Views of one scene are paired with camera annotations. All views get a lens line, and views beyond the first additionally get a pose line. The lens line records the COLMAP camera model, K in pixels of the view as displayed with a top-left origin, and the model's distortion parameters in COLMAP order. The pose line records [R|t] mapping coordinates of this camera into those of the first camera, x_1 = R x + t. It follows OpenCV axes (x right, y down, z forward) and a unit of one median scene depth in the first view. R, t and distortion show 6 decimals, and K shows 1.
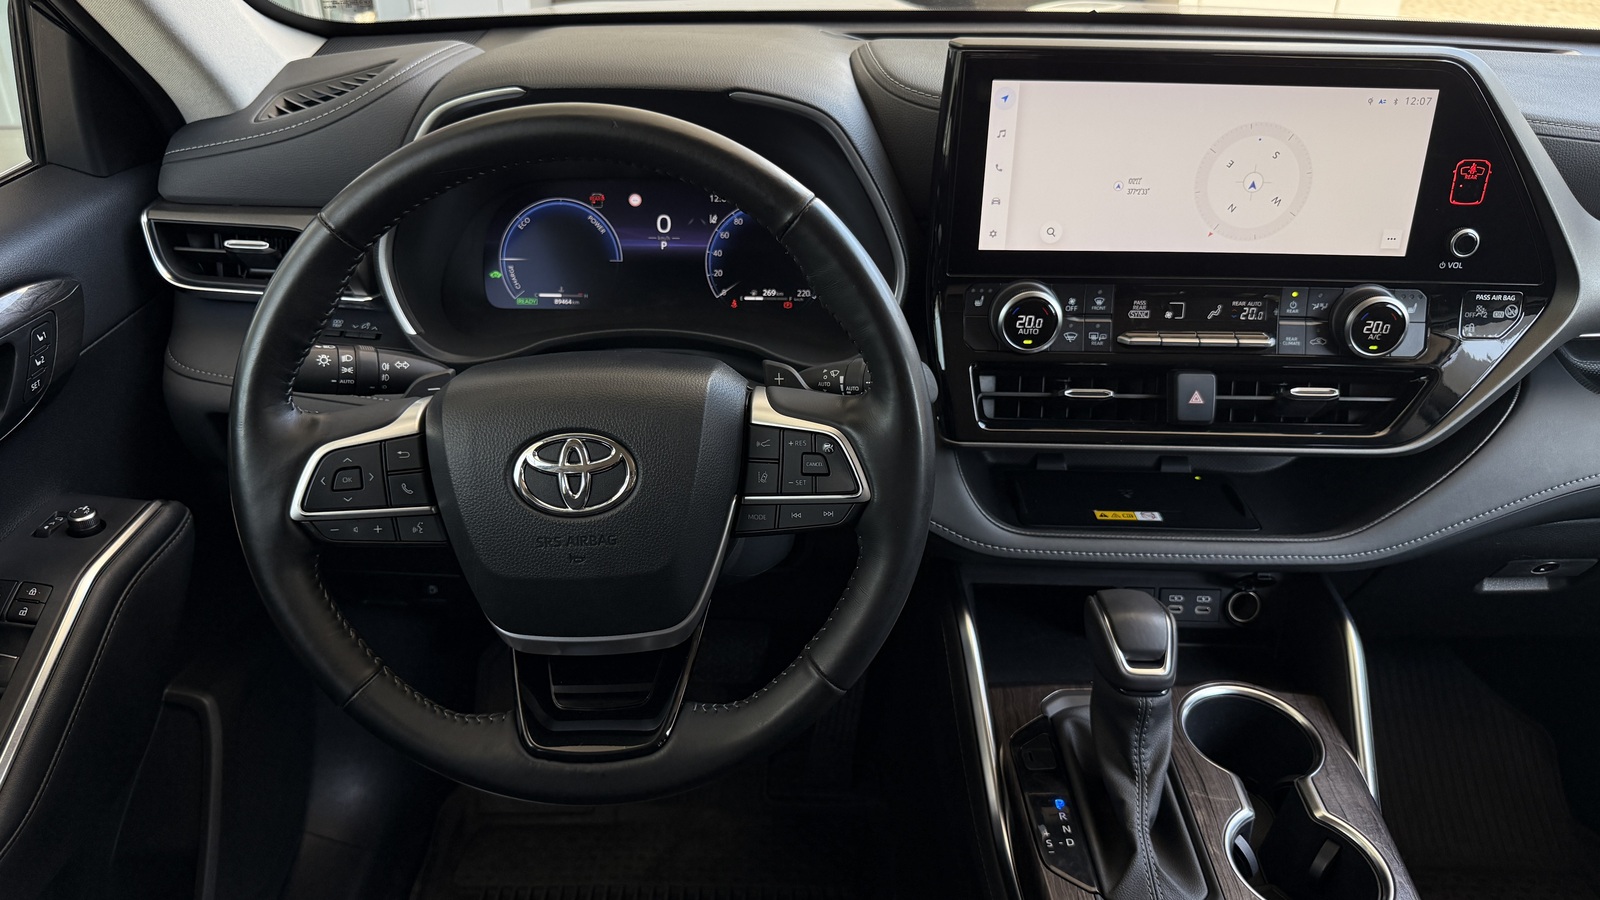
lens RADIAL K [[1099.7, 0, 796.2], [0, 1099.7, 470.7], [0, 0, 1]] dist [0.106983, -0.162944]
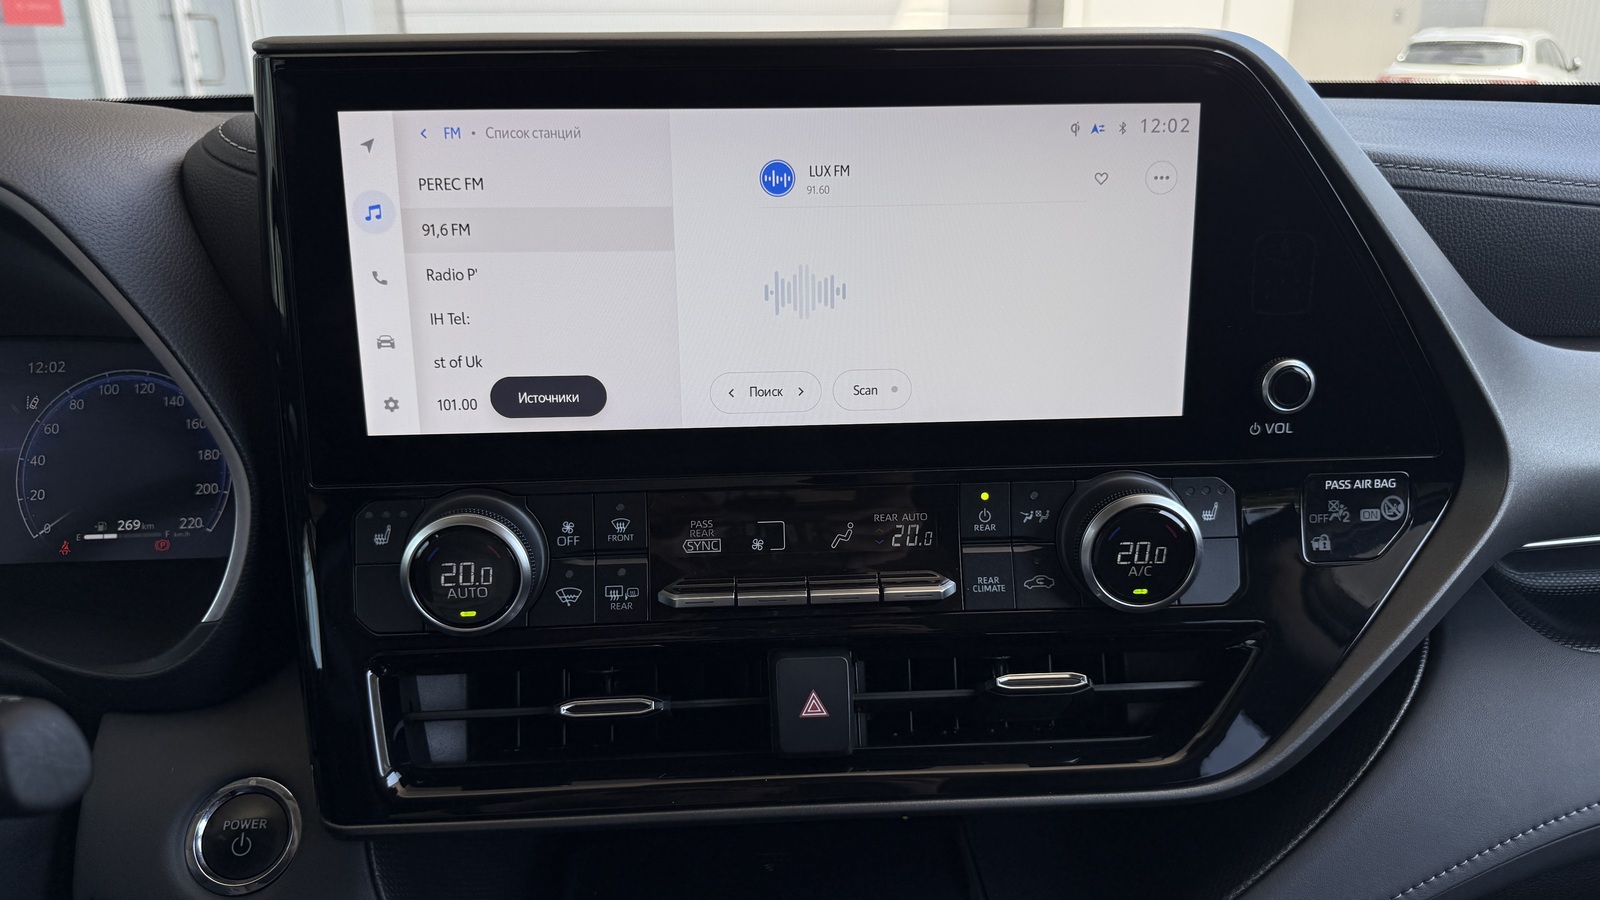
lens RADIAL K [[1099.7, 0, 796.2], [0, 1099.7, 470.7], [0, 0, 1]] dist [0.106983, -0.162944]
pose [[0.997281, -0.045507, 0.057957, 0.322529], [0.054586, 0.984581, -0.166195, -0.086543], [-0.049501, 0.168907, 0.984388, 0.478986]]
